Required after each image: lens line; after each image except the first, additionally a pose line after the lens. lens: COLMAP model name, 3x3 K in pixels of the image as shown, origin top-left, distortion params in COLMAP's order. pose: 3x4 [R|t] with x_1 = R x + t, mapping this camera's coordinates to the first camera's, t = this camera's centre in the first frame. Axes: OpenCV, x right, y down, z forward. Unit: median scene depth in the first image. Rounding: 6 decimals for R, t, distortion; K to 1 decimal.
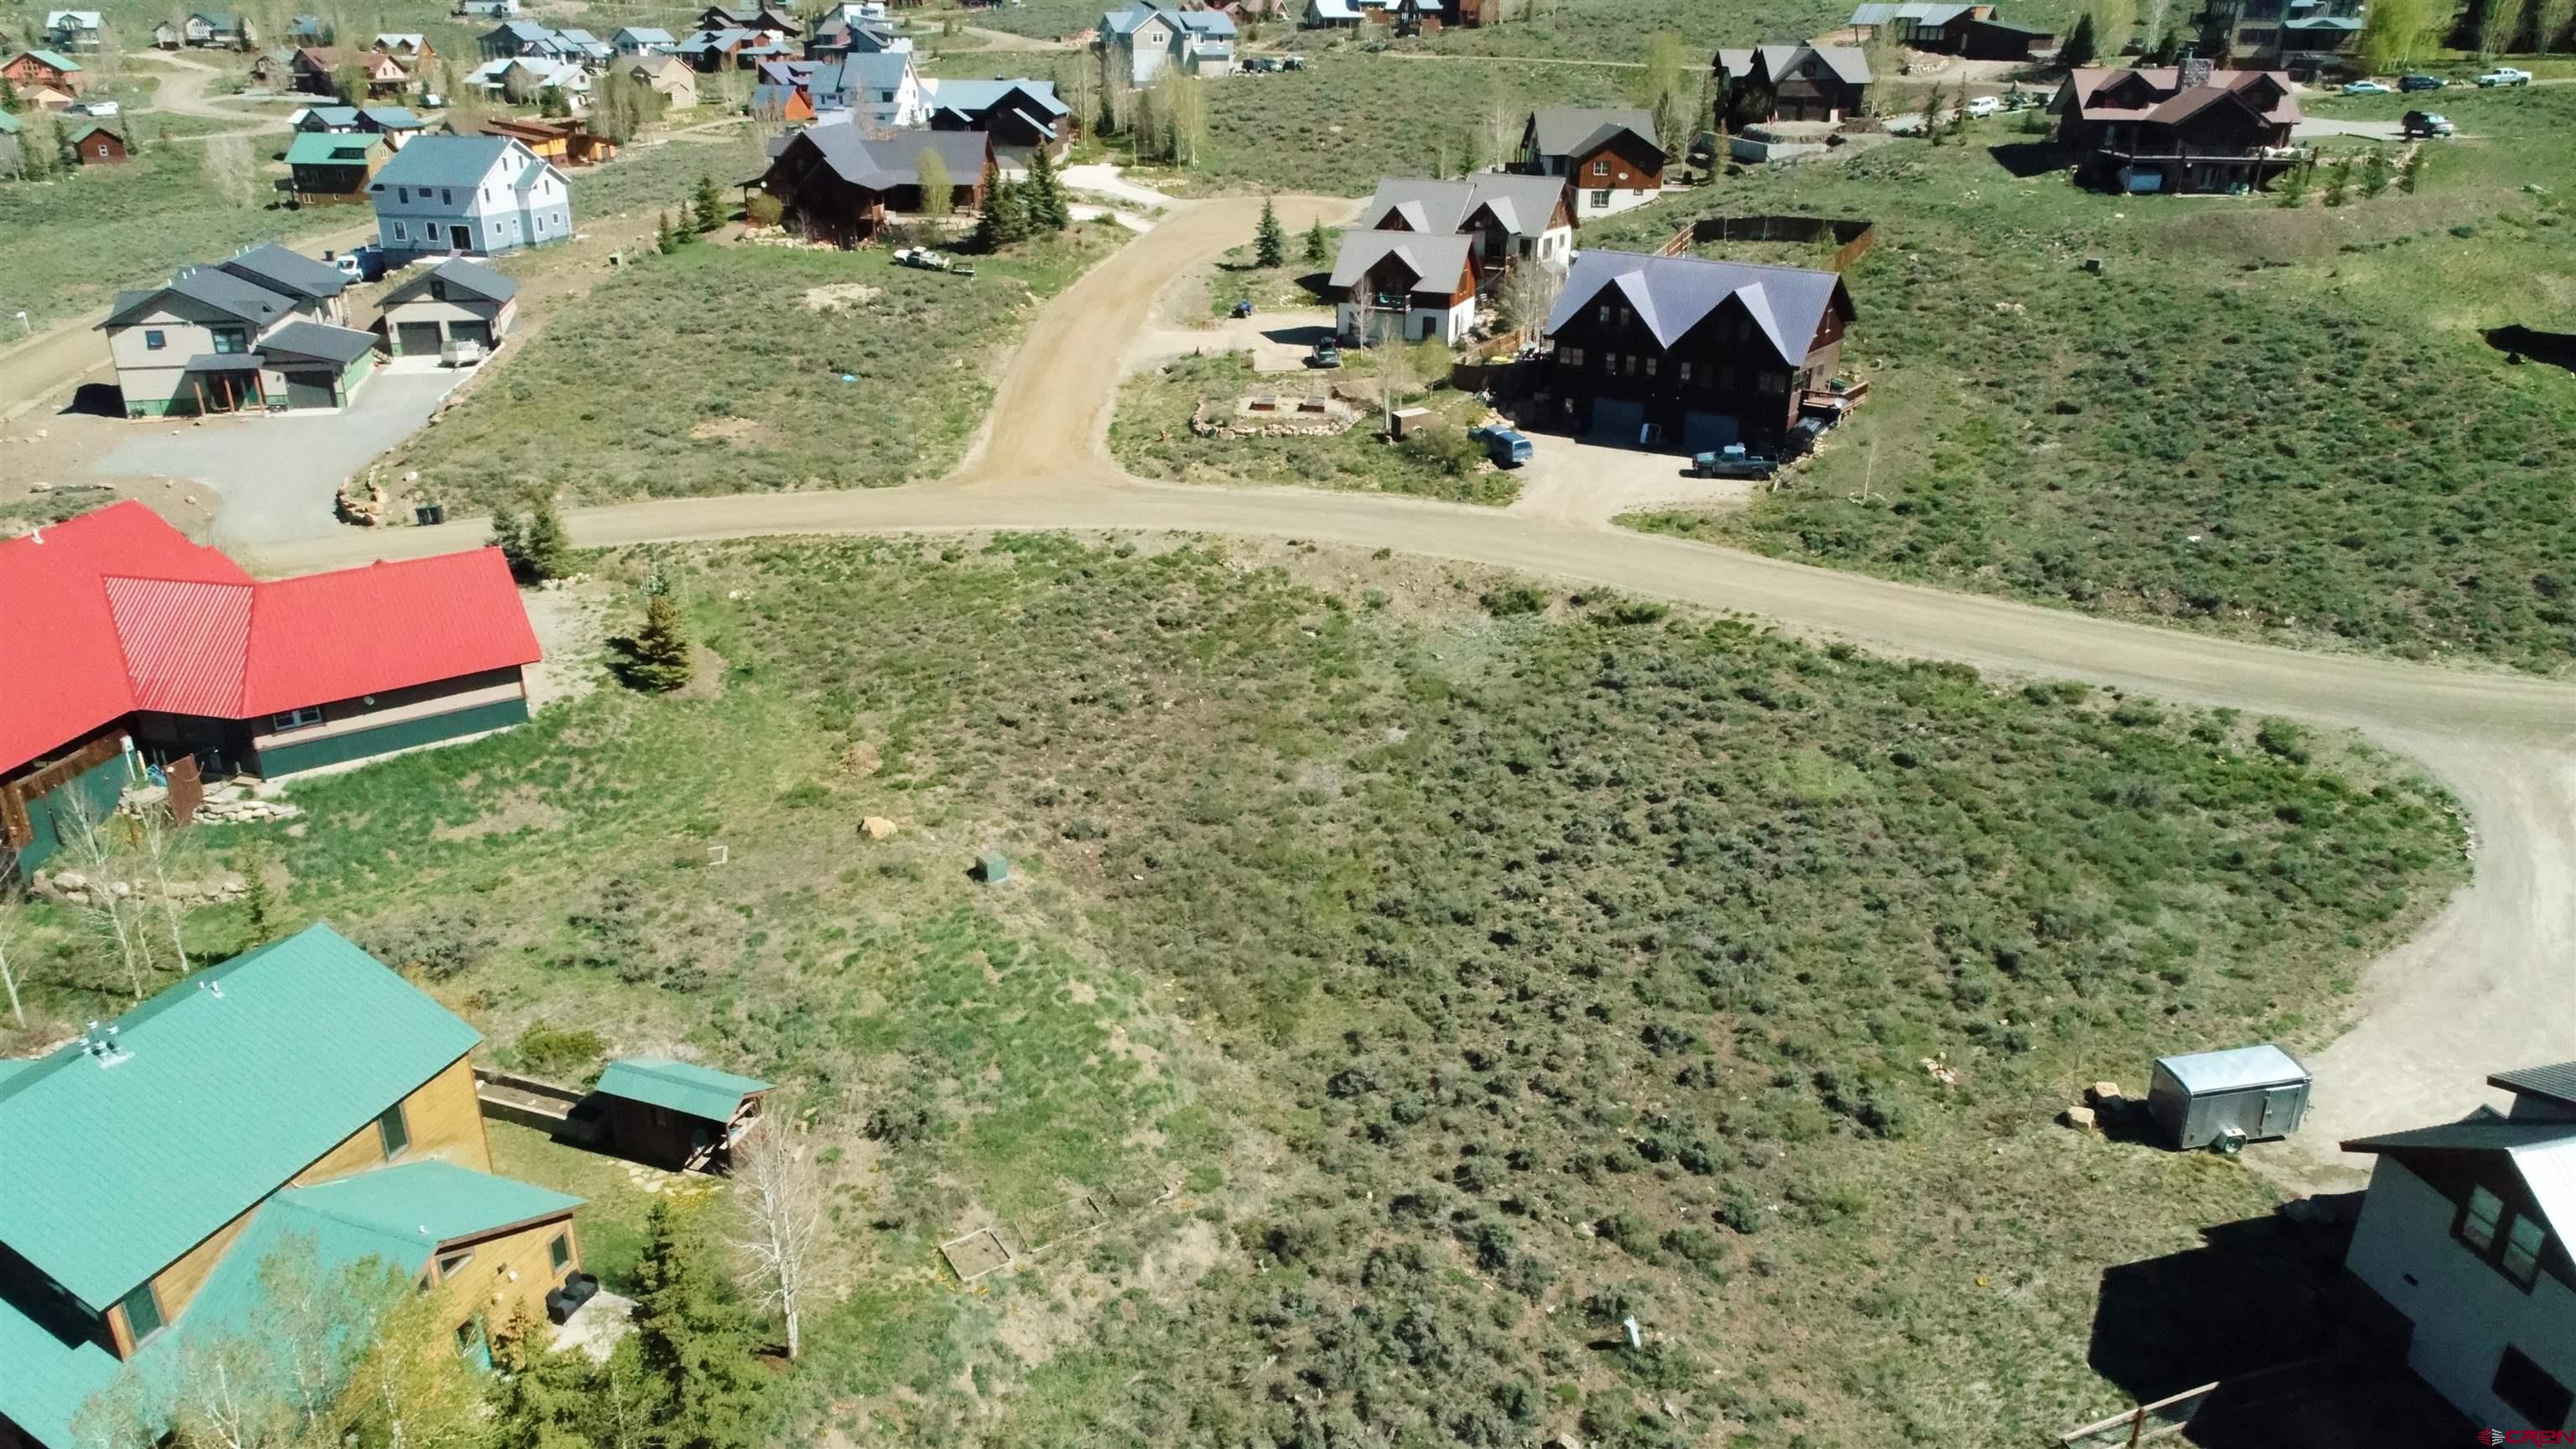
lens RADIAL K [[1720.8, 0, 1288.0], [0, 1720.8, 724.5], [0, 0, 1]] dist [-0.001680, -0.000901]
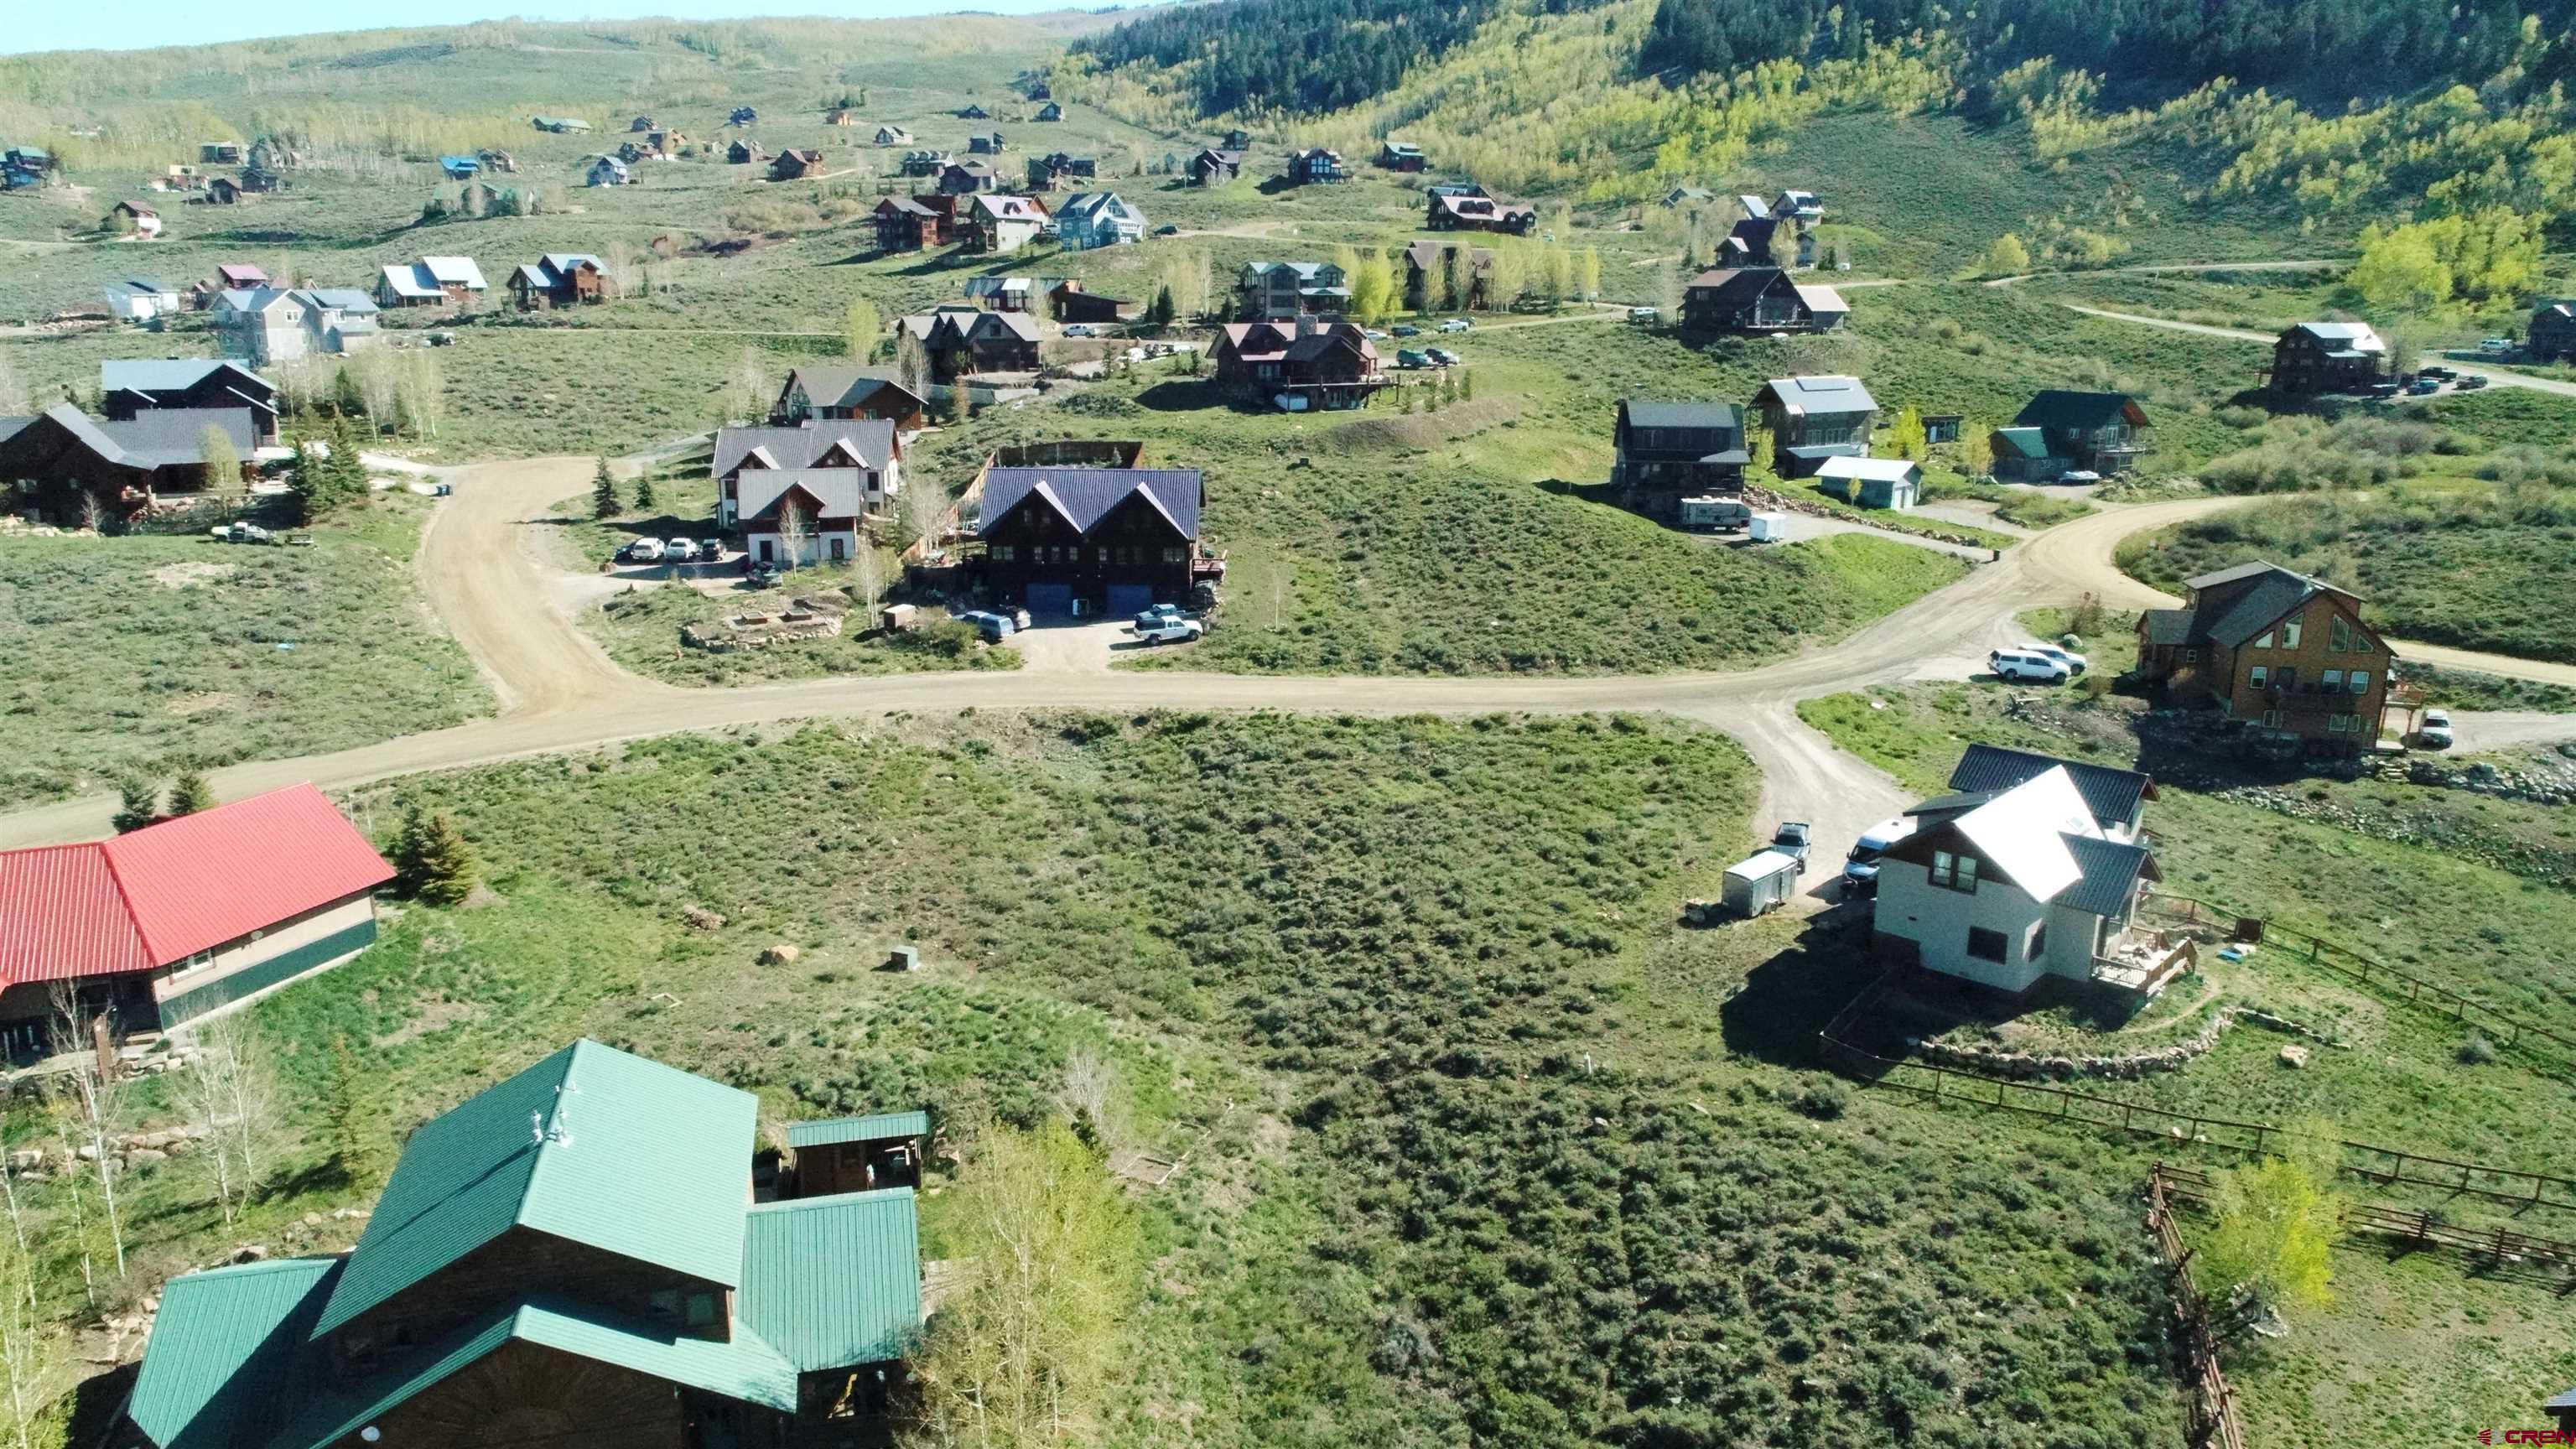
lens RADIAL K [[1720.8, 0, 1288.0], [0, 1720.8, 724.5], [0, 0, 1]] dist [-0.001680, -0.000901]
pose [[0.836179, -0.139665, 0.530377, -0.251143], [0.215410, 0.972956, -0.083400, 0.036645], [-0.504385, 0.183985, 0.843650, -0.077984]]
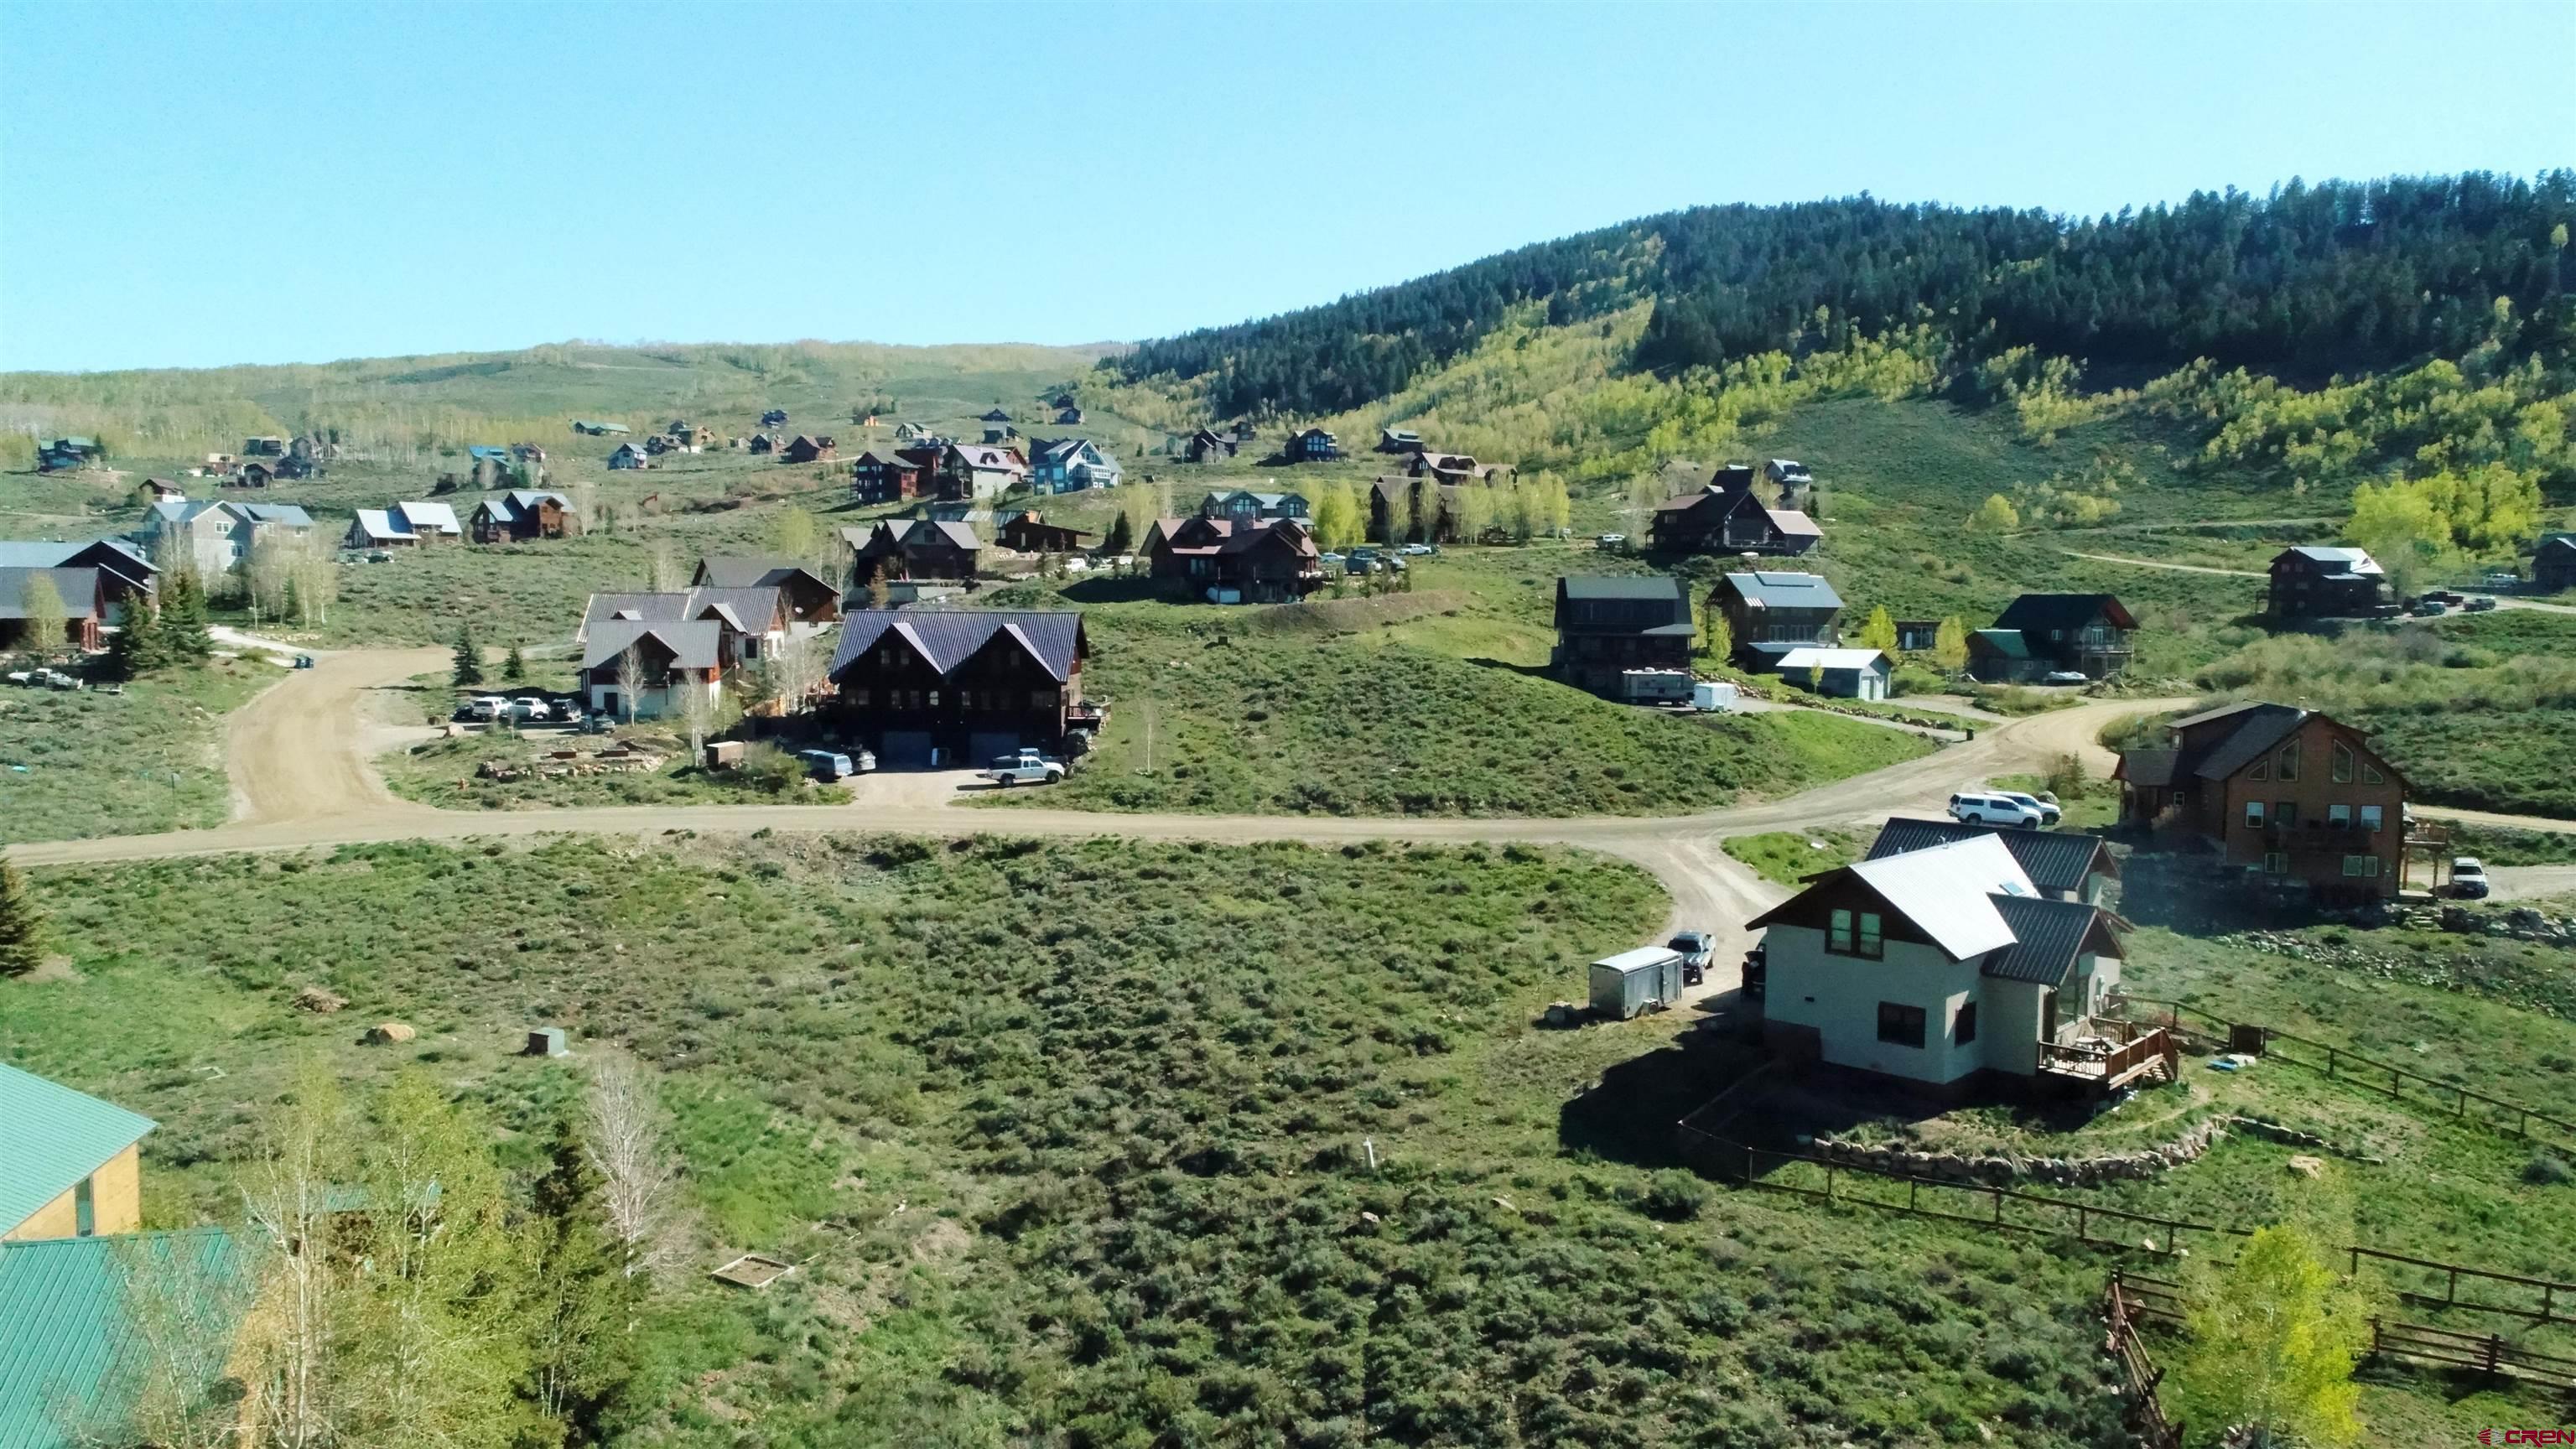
lens RADIAL K [[1720.8, 0, 1288.0], [0, 1720.8, 724.5], [0, 0, 1]] dist [-0.001680, -0.000901]
pose [[0.845466, -0.041189, 0.532439, -0.145873], [0.208799, 0.943151, -0.258592, 0.111857], [-0.491519, 0.329803, 0.806002, -0.015146]]
